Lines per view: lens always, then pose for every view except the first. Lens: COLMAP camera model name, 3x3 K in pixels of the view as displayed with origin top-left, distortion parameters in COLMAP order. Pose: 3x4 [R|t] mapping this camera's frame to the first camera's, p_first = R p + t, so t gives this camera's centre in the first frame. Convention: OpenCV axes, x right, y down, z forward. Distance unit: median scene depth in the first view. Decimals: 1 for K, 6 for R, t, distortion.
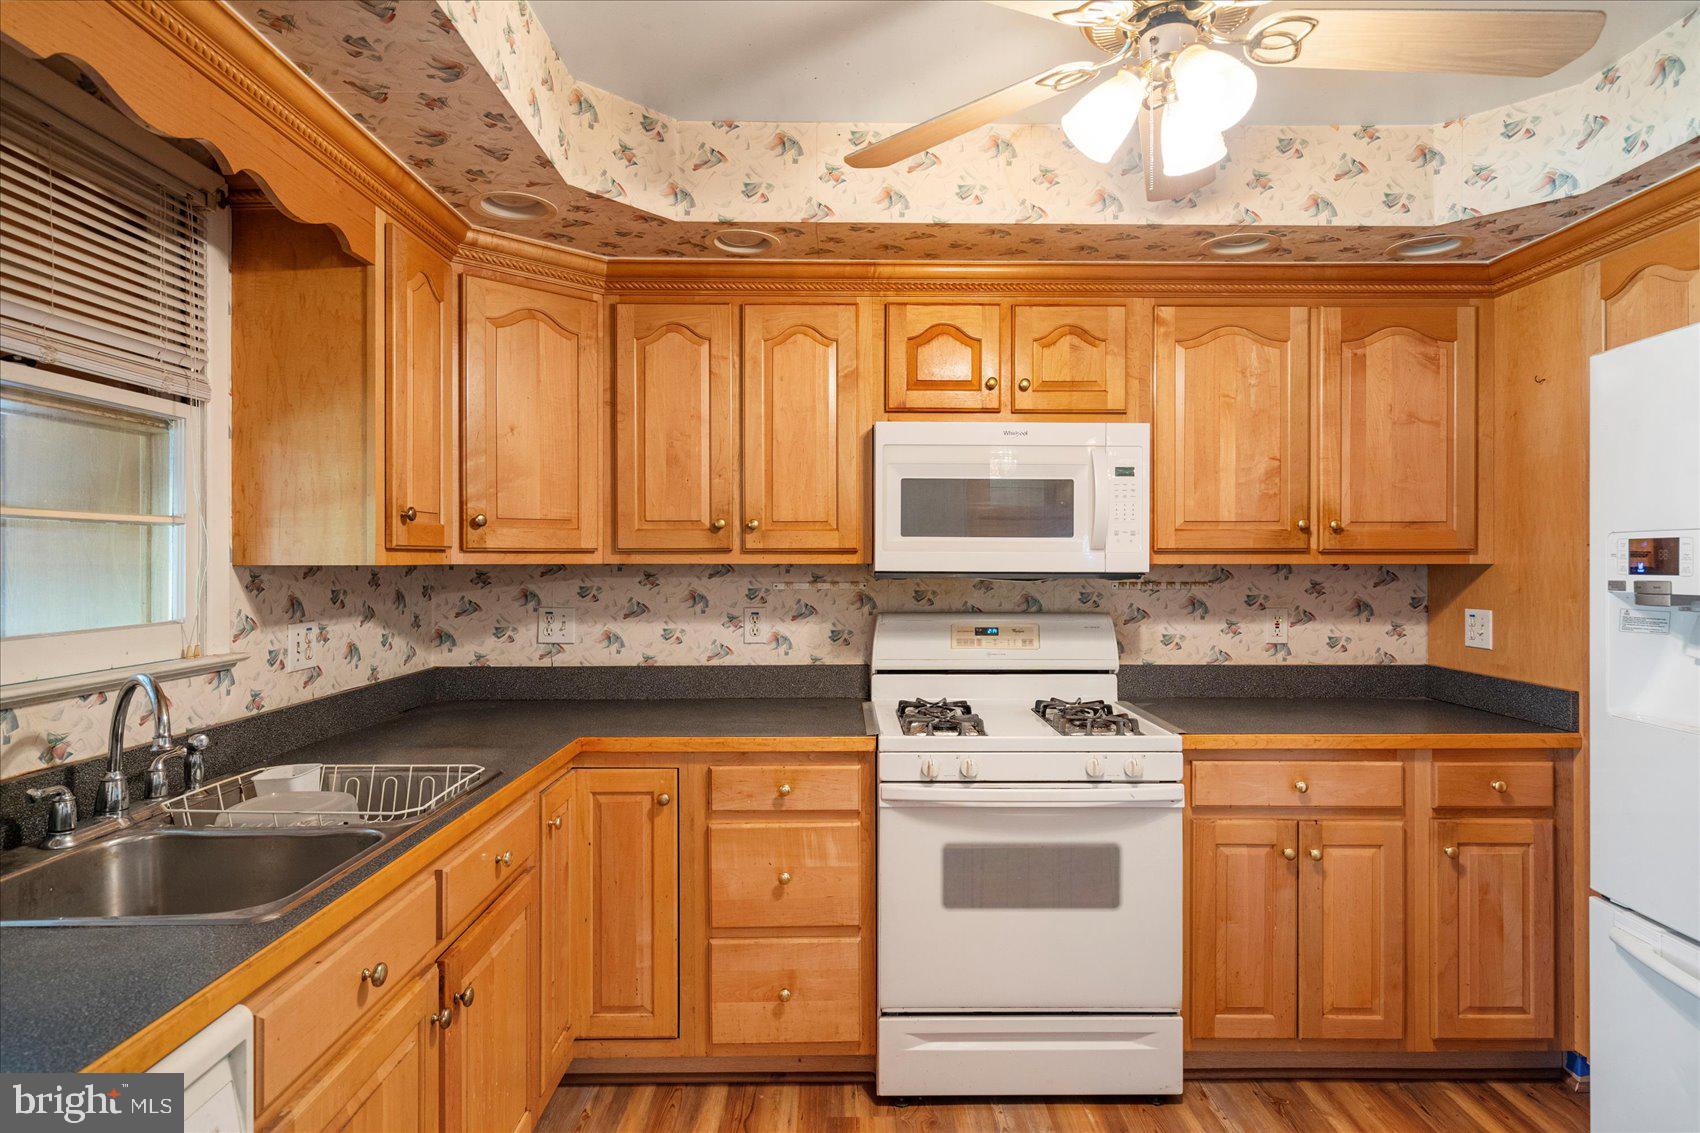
lens RADIAL K [[958.8, 0, 857.3], [0, 958.8, 557.9], [0, 0, 1]] dist [0.002060, 0.005545]
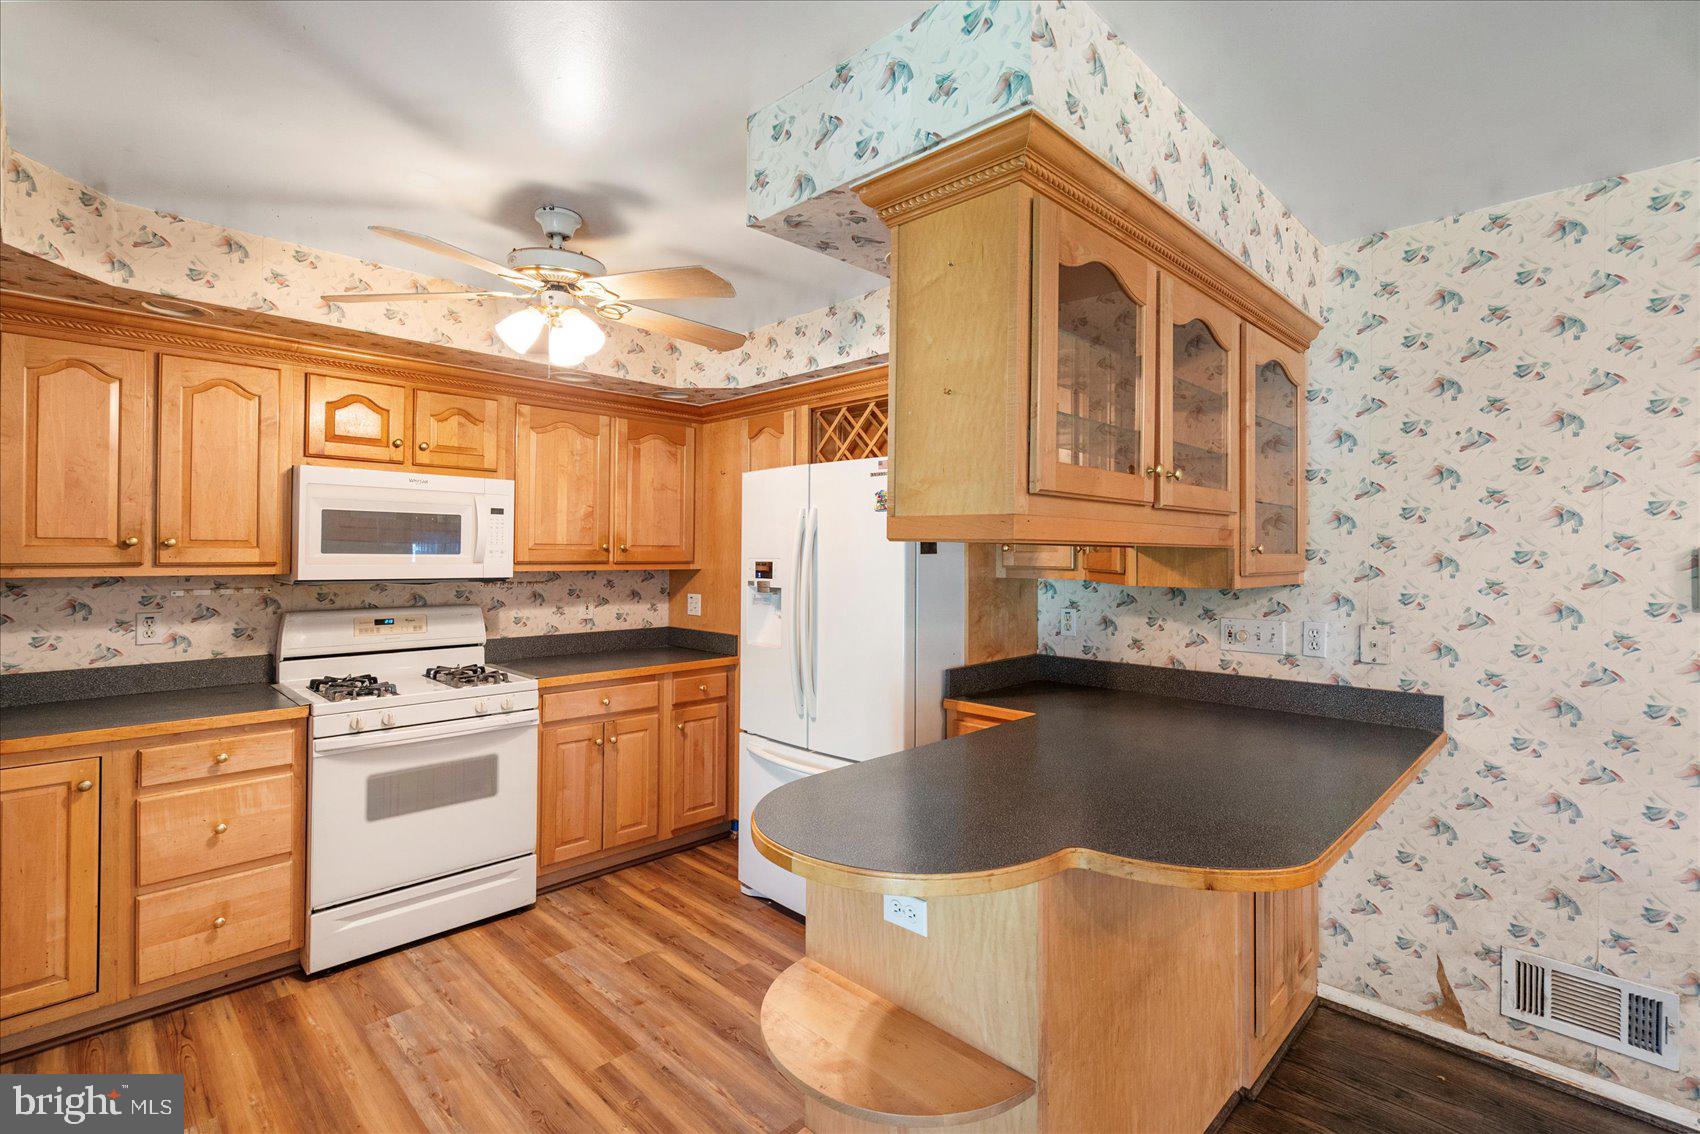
lens RADIAL K [[778.2, 0, 855.4], [0, 778.2, 545.2], [0, 0, 1]] dist [-0.007860, 0.003396]
pose [[0.708651, 0.011036, 0.705473, -0.200526], [-0.007198, 0.999939, -0.008412, -0.032229], [-0.705523, 0.000884, 0.708687, -0.292279]]
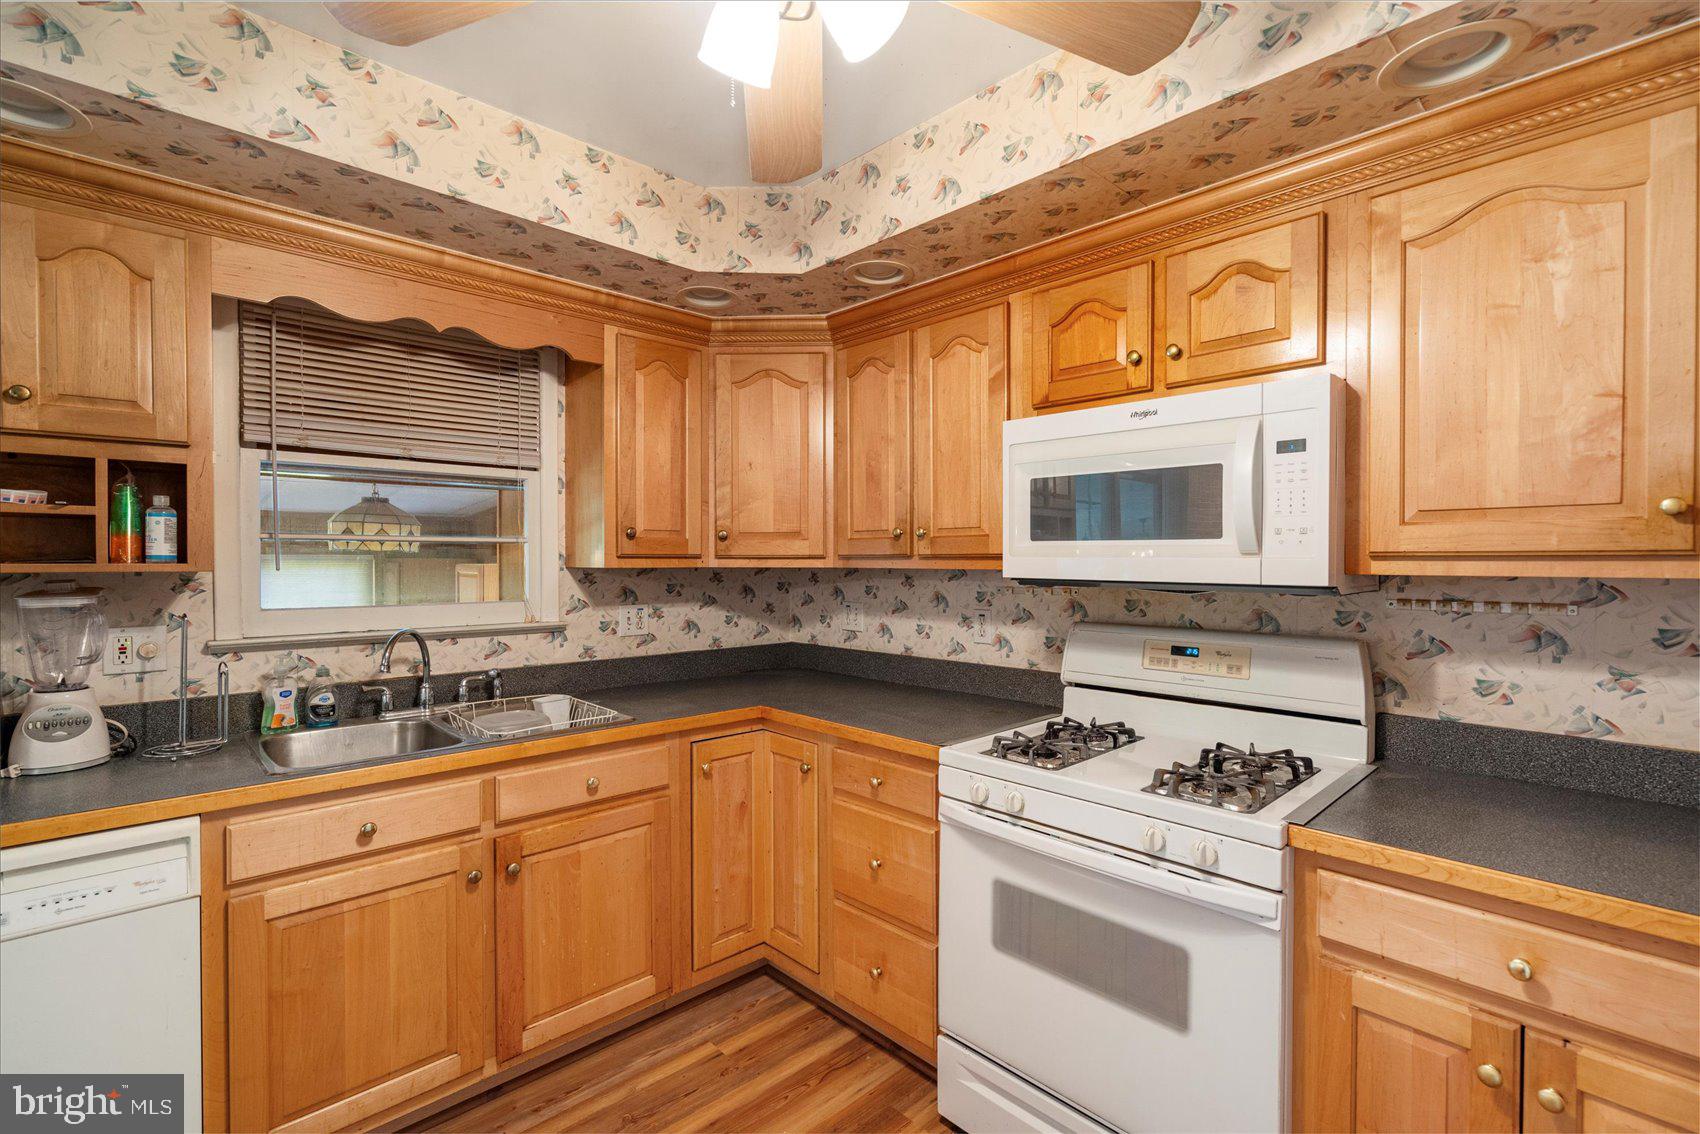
lens RADIAL K [[765.8, 0, 850.8], [0, 765.8, 566.8], [0, 0, 1]] dist [-0.009237, 0.002092]
pose [[0.680203, 0.007675, -0.732984, 0.510630], [-0.000839, 0.999953, 0.009691, -0.004630], [0.733023, -0.005977, 0.680177, 0.393411]]
